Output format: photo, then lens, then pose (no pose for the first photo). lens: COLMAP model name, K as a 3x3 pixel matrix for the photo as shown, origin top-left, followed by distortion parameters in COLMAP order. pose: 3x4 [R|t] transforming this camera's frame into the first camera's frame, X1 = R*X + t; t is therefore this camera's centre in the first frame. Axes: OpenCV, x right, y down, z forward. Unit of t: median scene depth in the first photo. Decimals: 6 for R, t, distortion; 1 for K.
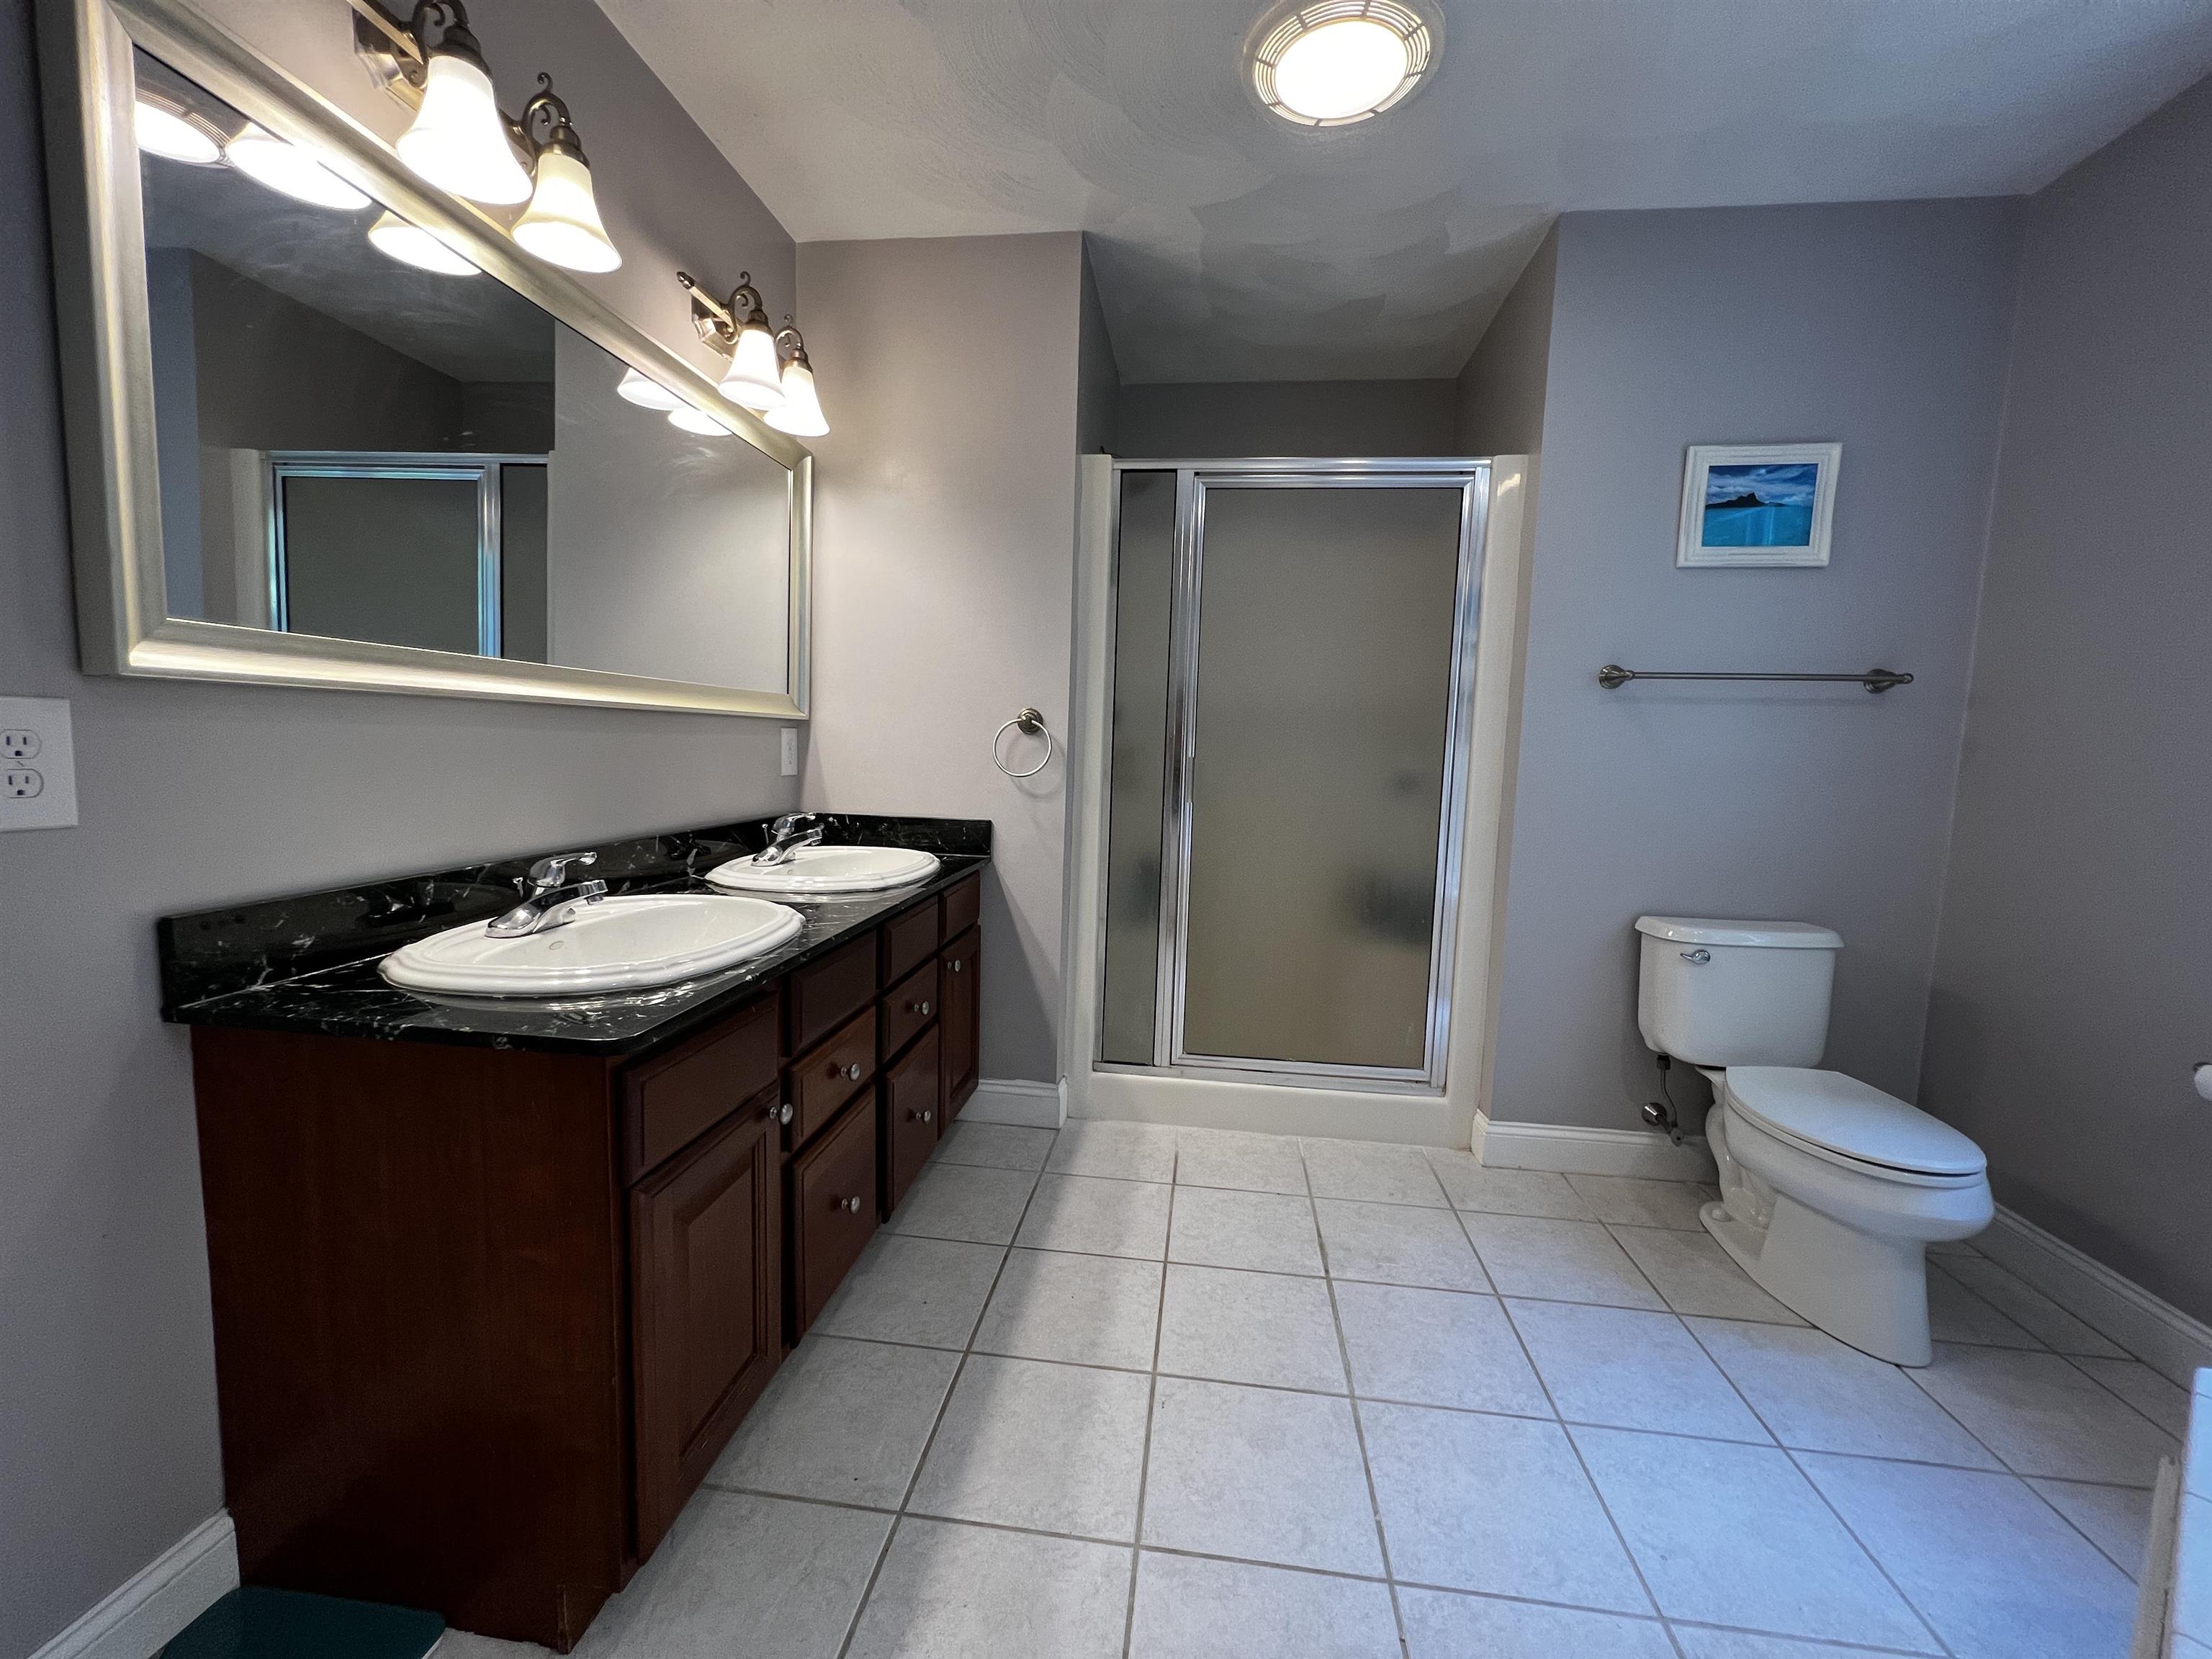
lens RADIAL K [[887.4, 0, 1096.2], [0, 887.4, 822.8], [0, 0, 1]] dist [-0.001270, 0.000663]
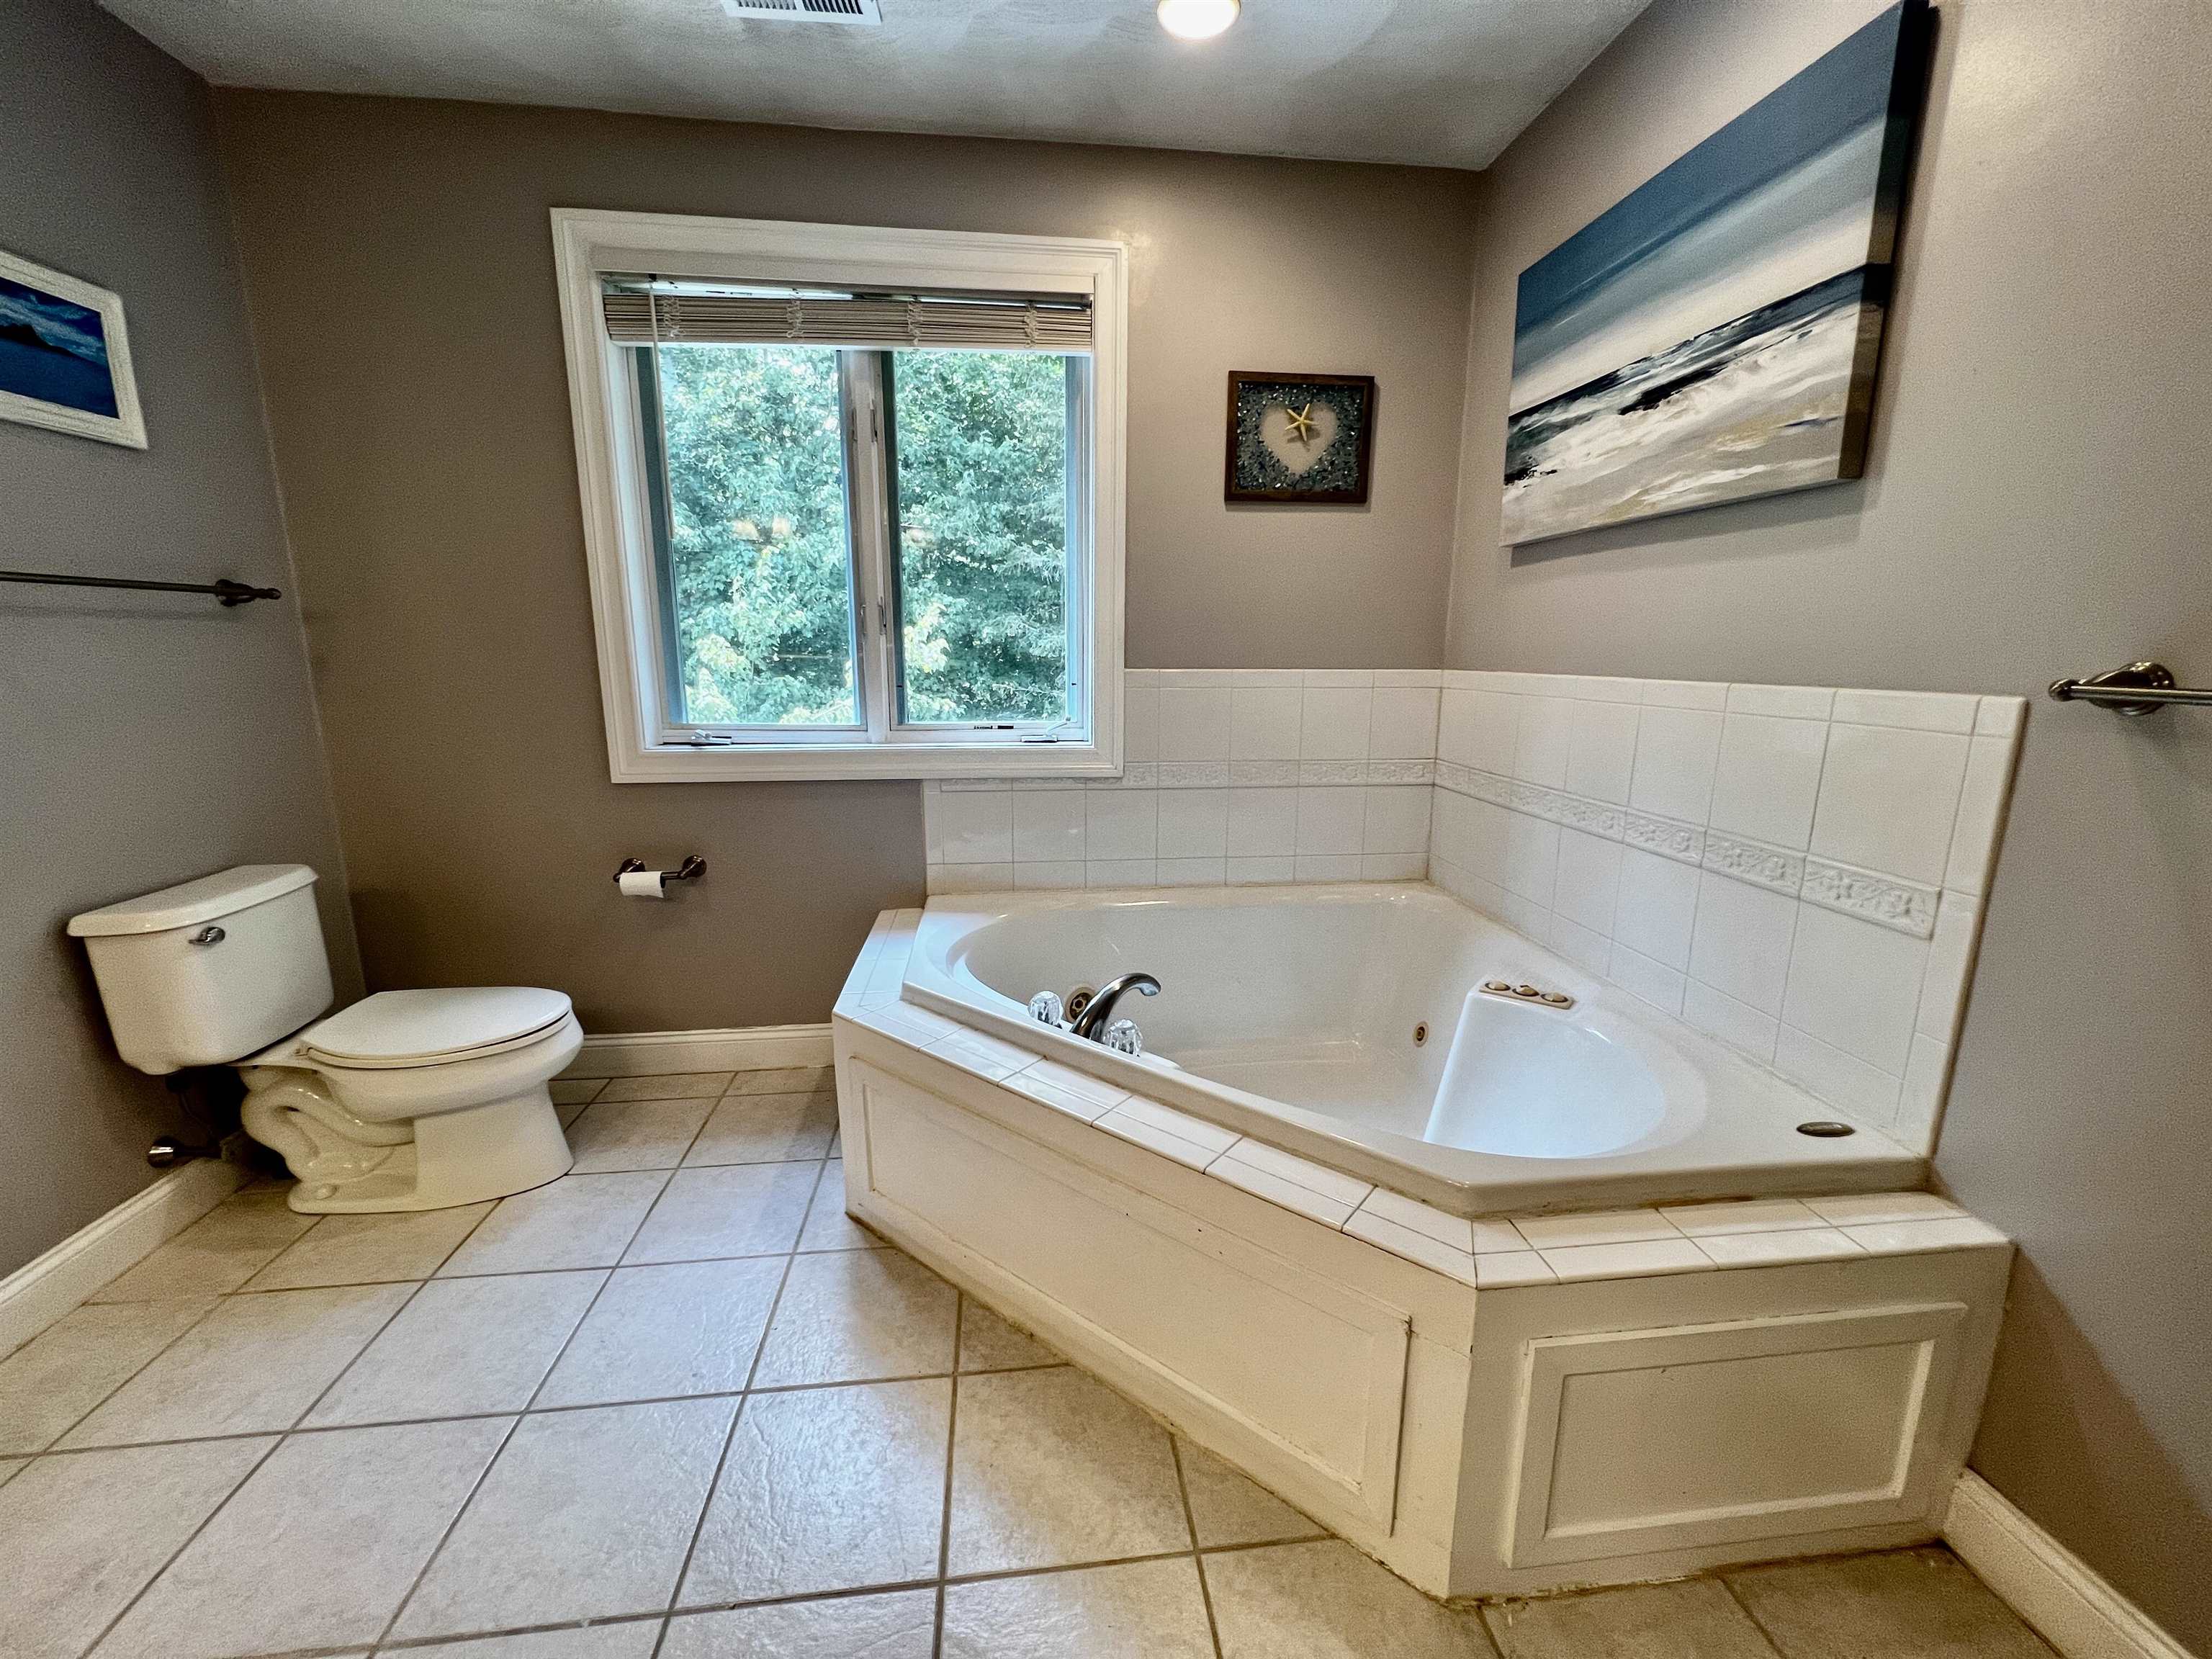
lens RADIAL K [[887.4, 0, 1115.1], [0, 887.4, 825.6], [0, 0, 1]] dist [-0.001270, 0.000663]
pose [[-0.251867, -0.217960, 0.942898, -0.276817], [0.073858, 0.967137, 0.243293, -0.084476], [-0.964939, 0.130918, -0.227491, 0.360818]]
